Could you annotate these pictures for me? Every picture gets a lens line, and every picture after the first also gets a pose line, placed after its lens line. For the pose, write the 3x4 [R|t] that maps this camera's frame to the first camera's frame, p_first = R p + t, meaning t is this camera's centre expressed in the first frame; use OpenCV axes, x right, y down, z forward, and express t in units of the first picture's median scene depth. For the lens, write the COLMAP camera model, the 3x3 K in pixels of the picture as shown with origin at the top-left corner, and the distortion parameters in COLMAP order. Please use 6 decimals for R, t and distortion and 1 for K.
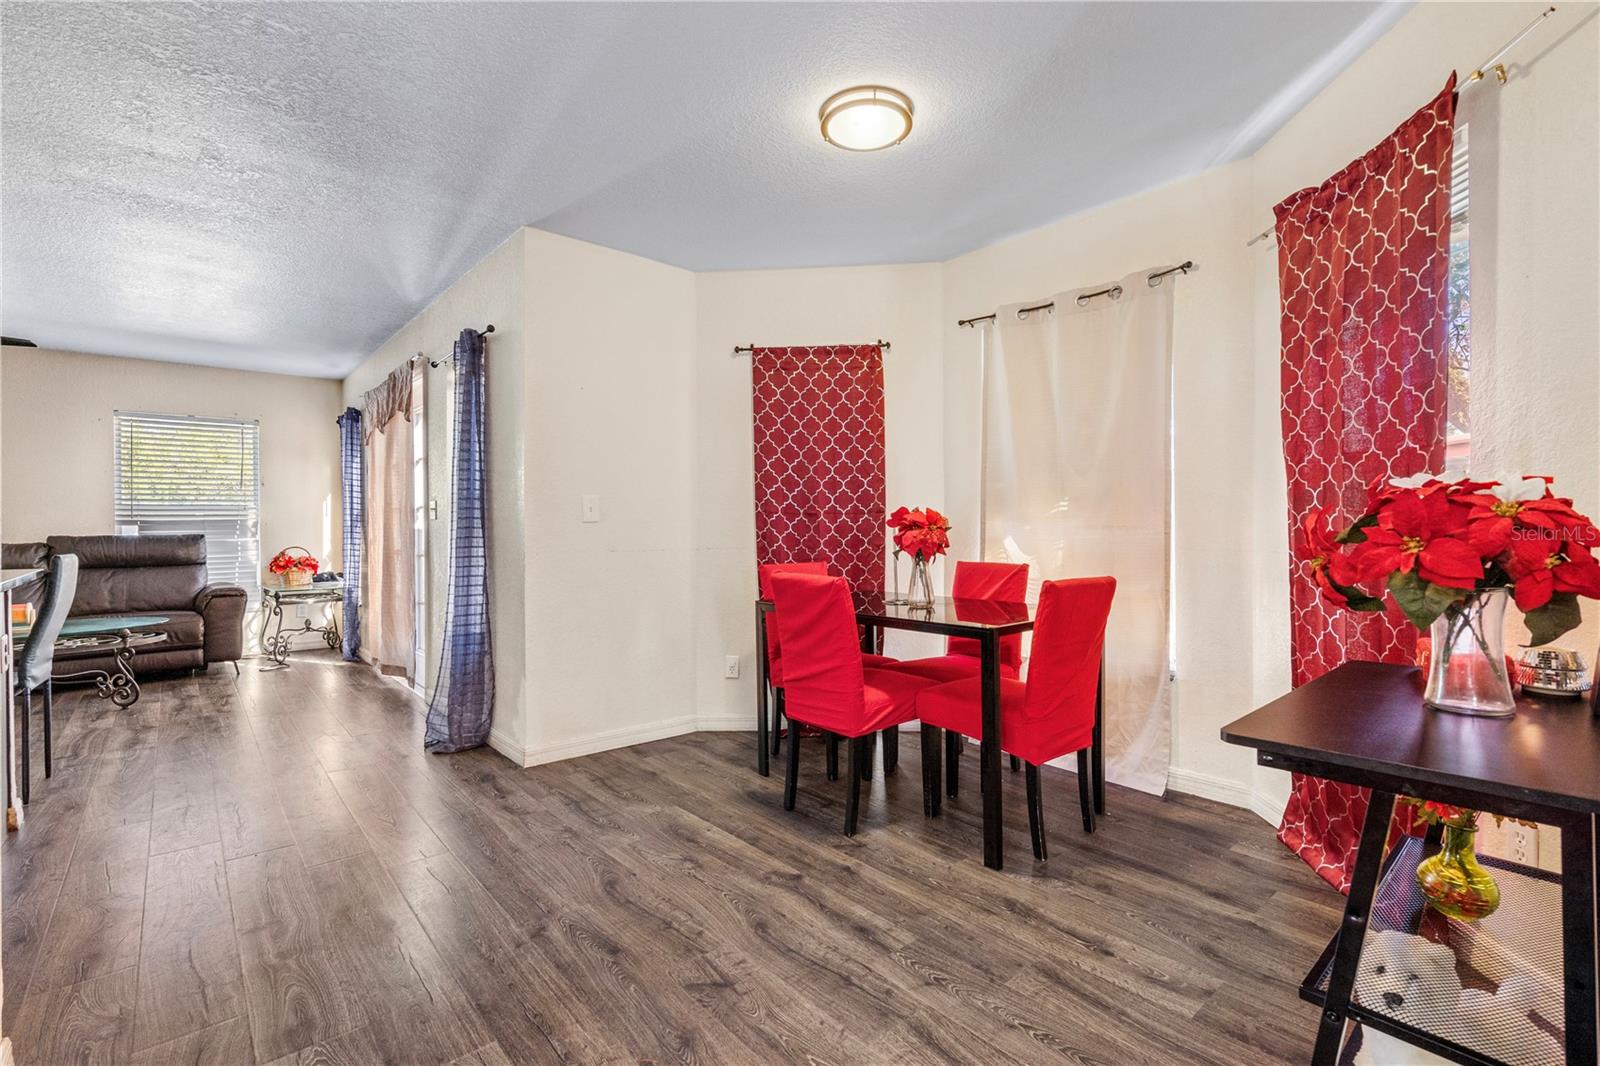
lens RADIAL K [[737.3, 0, 801.7], [0, 737.3, 526.2], [0, 0, 1]] dist [-0.002258, 0.001347]
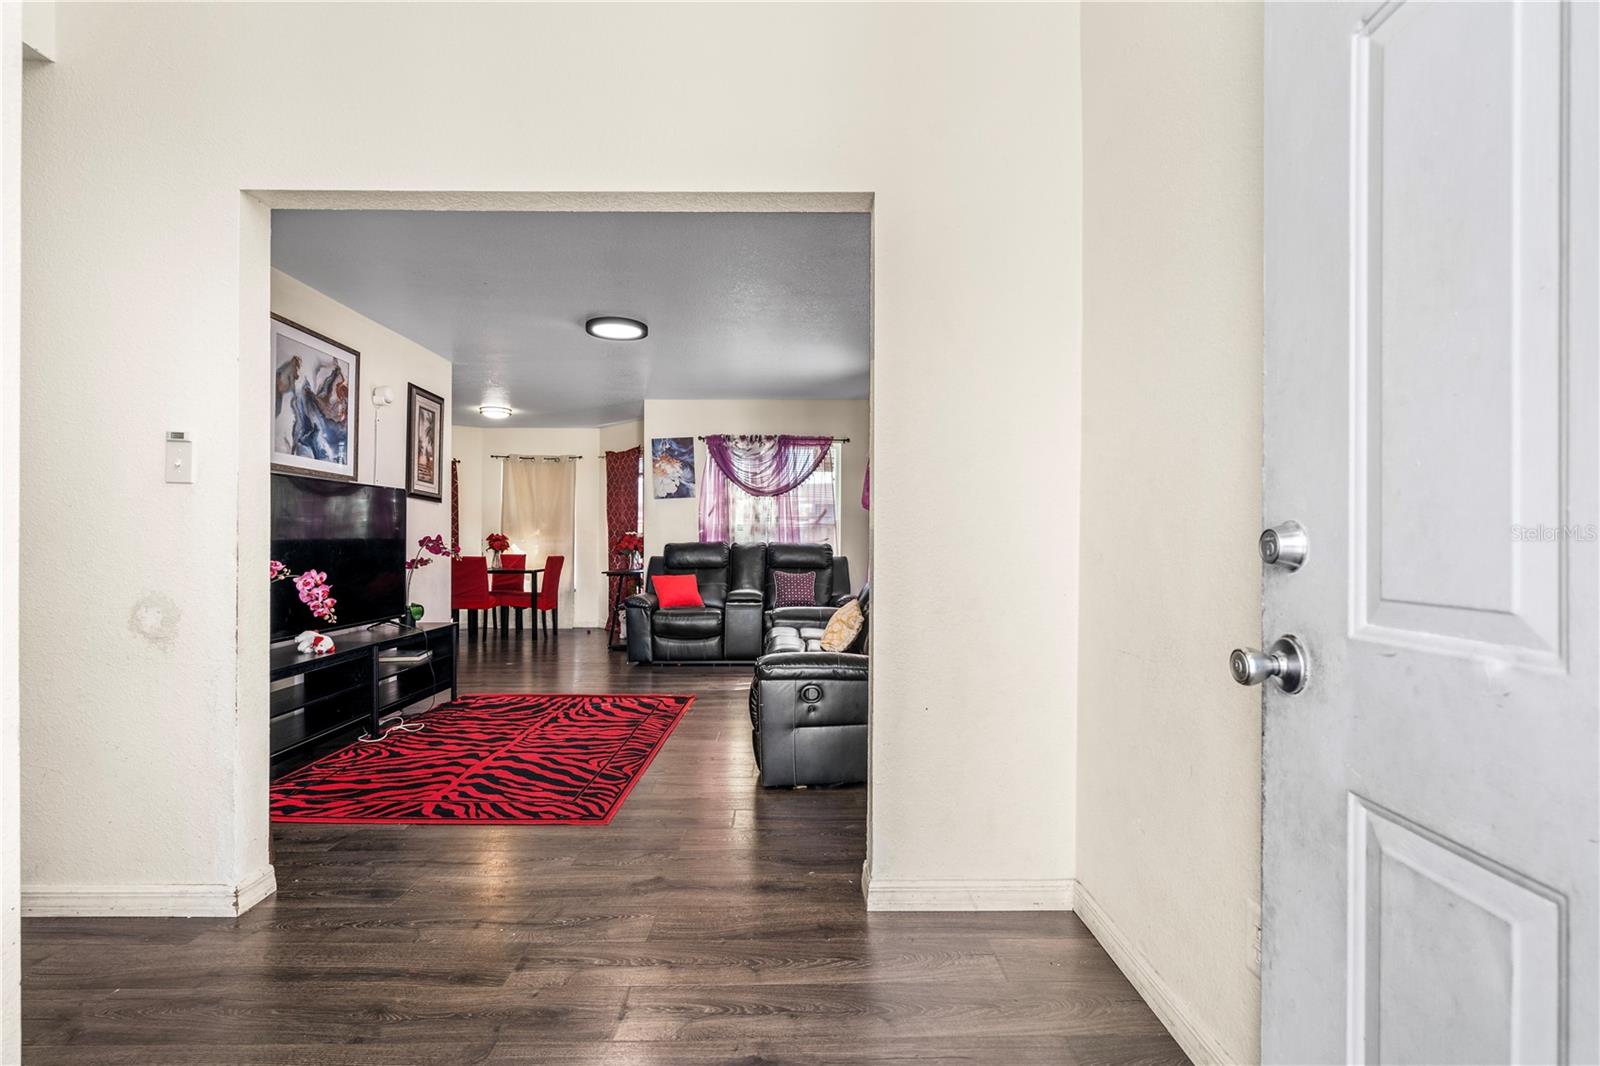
lens RADIAL K [[737.3, 0, 801.1], [0, 737.3, 537.3], [0, 0, 1]] dist [-0.002258, 0.001347]
pose [[0.651772, 0.007102, 0.758381, -0.690869], [-0.002975, 0.999972, -0.006807, 0.003291], [-0.758409, 0.002180, 0.651776, -0.977391]]
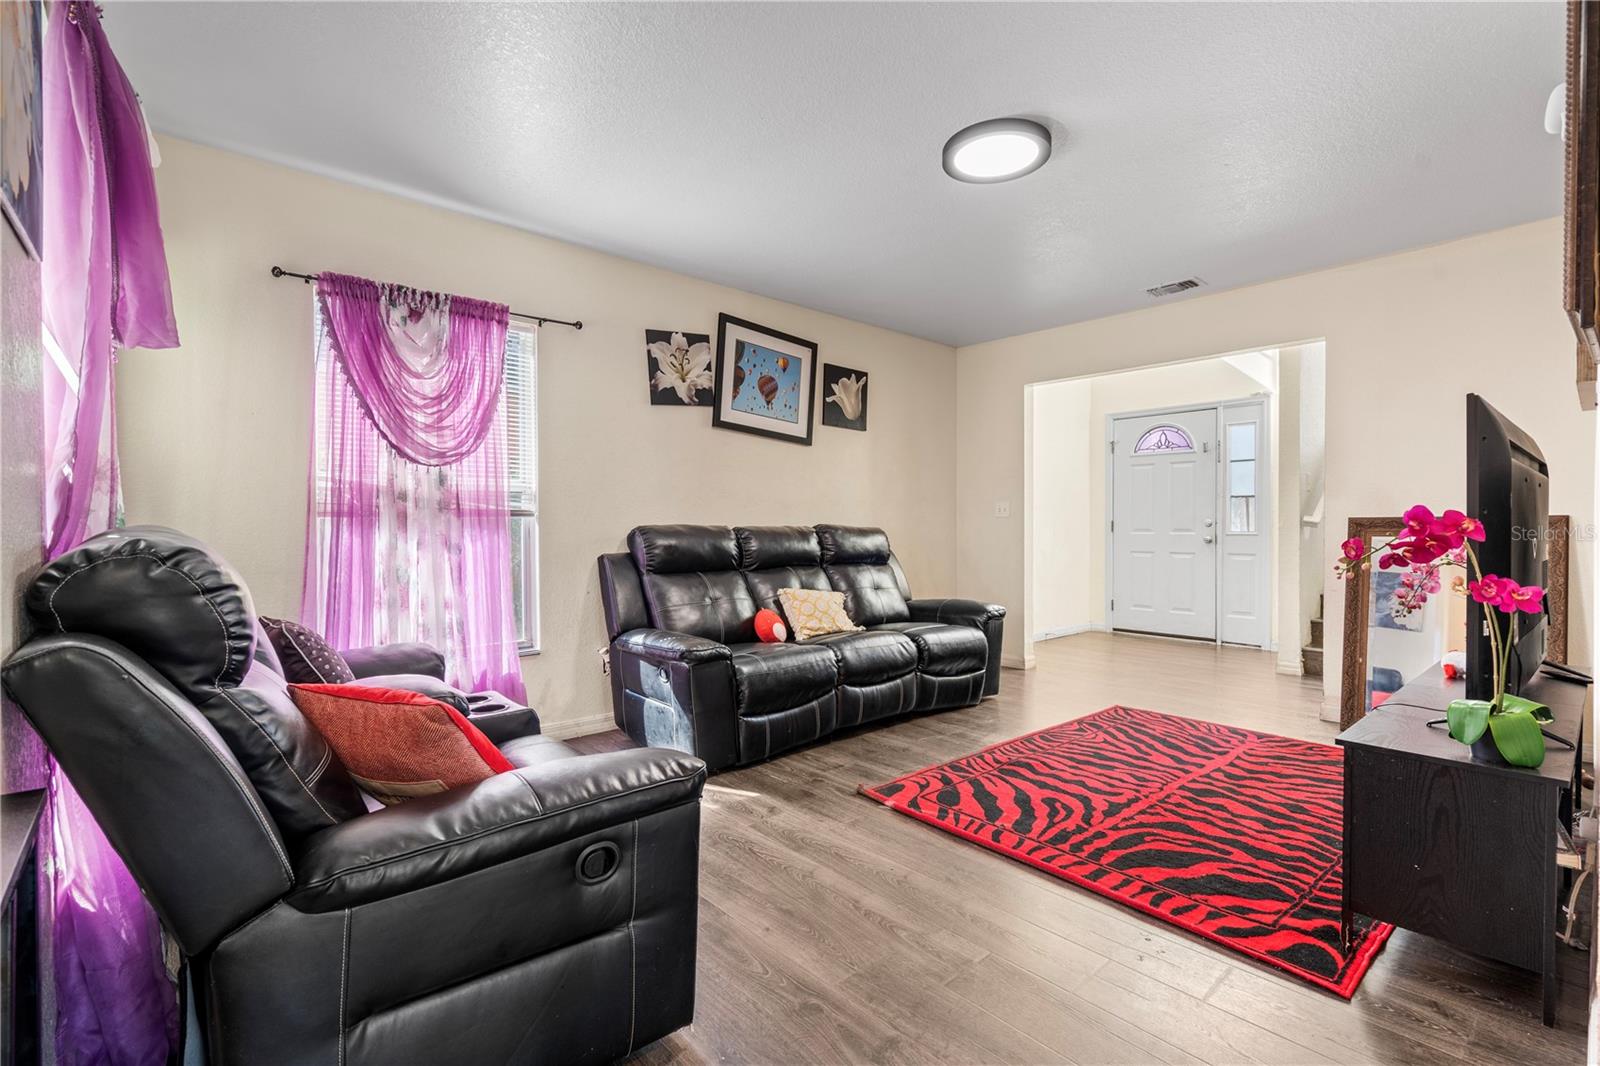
lens RADIAL K [[737.3, 0, 807.4], [0, 737.3, 529.4], [0, 0, 1]] dist [-0.002258, 0.001347]
pose [[-0.999789, 0.005777, -0.019690, 0.001047], [0.005615, 0.999950, 0.008275, 0.002081], [0.019736, 0.008163, -0.999772, 0.321282]]
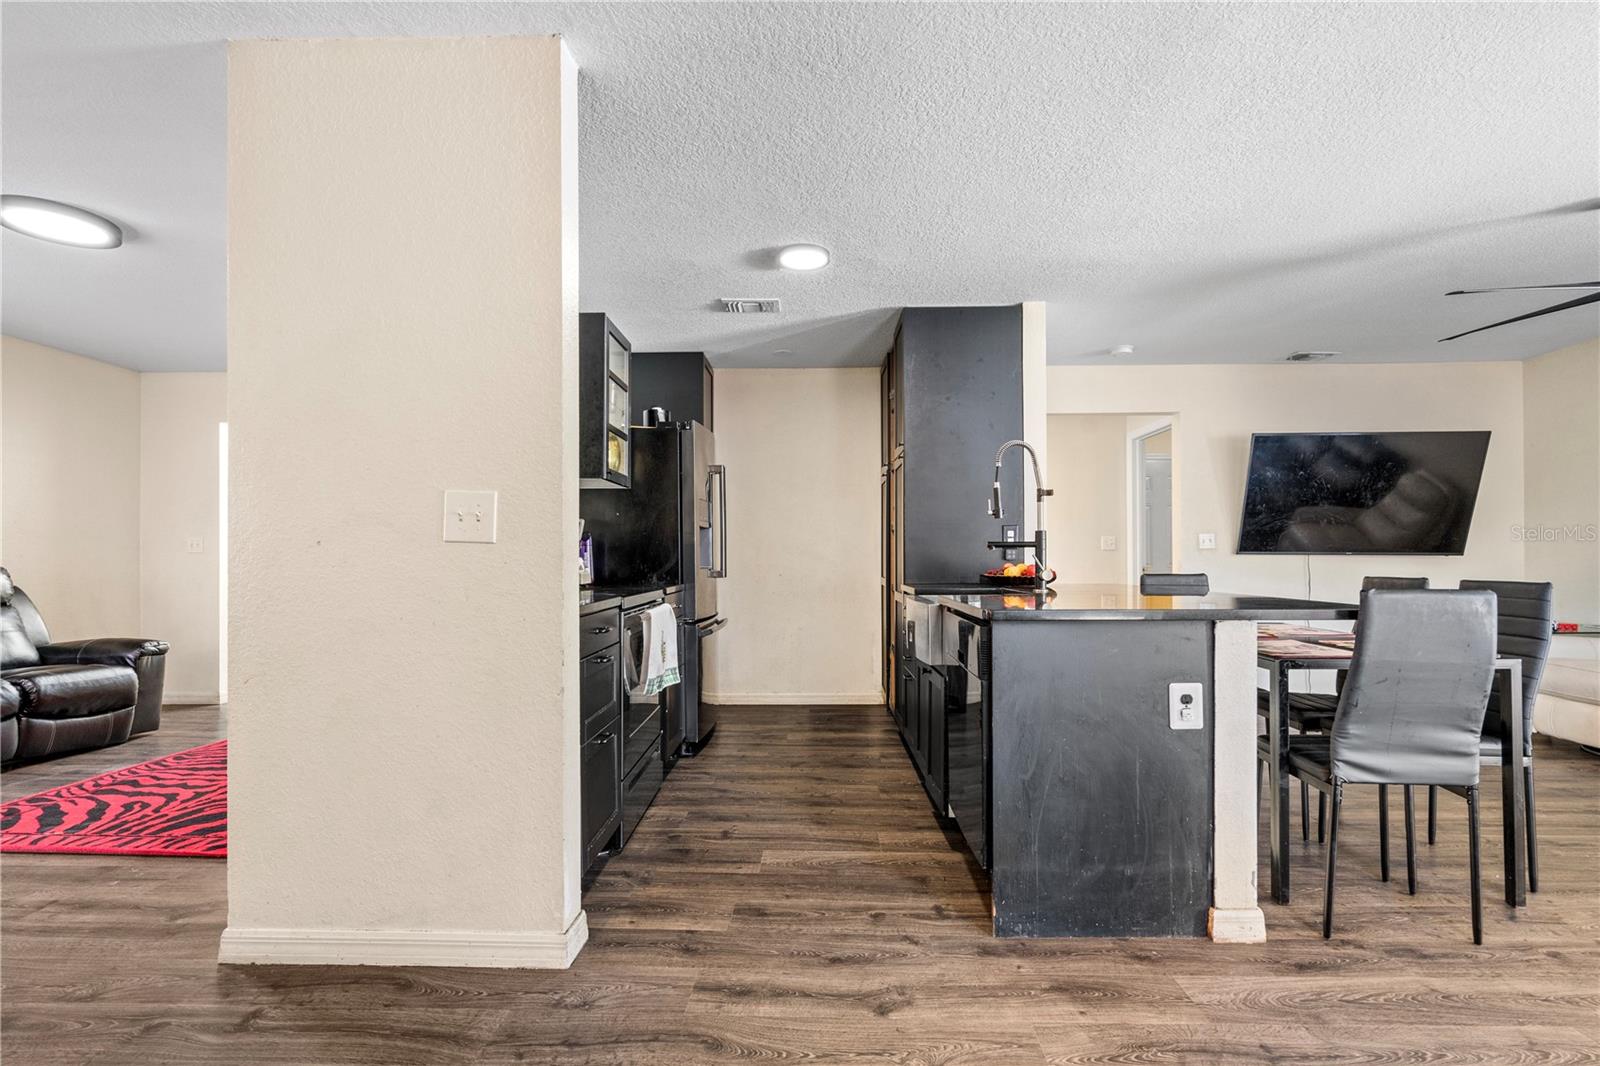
lens RADIAL K [[737.3, 0, 808.0], [0, 737.3, 552.9], [0, 0, 1]] dist [-0.002258, 0.001347]
pose [[-0.669262, 0.003178, -0.743020, -0.109700], [0.008002, 0.999964, -0.002930, 0.003229], [0.742983, -0.007907, -0.669263, 0.624192]]
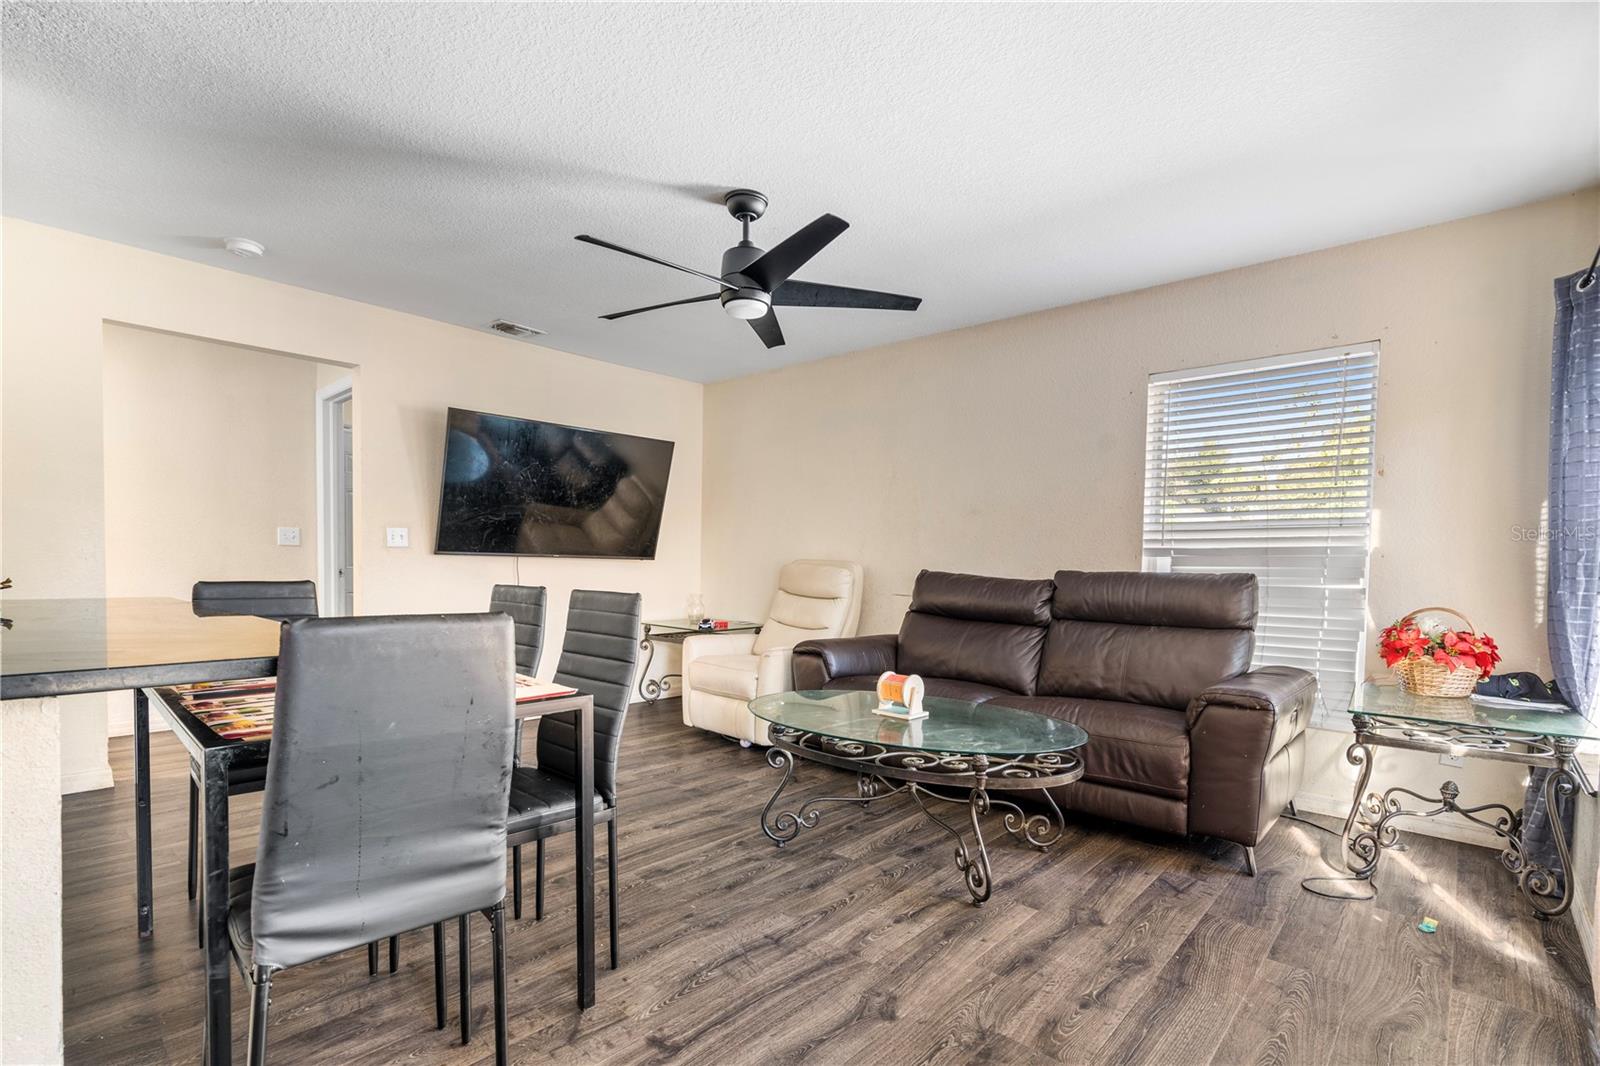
lens RADIAL K [[737.3, 0, 815.7], [0, 737.3, 600.2], [0, 0, 1]] dist [-0.002258, 0.001347]
pose [[0.132427, 0.059481, -0.989406, -0.369551], [-0.014491, 0.998207, 0.058071, 0.004105], [0.991087, 0.006647, 0.133051, 0.700349]]
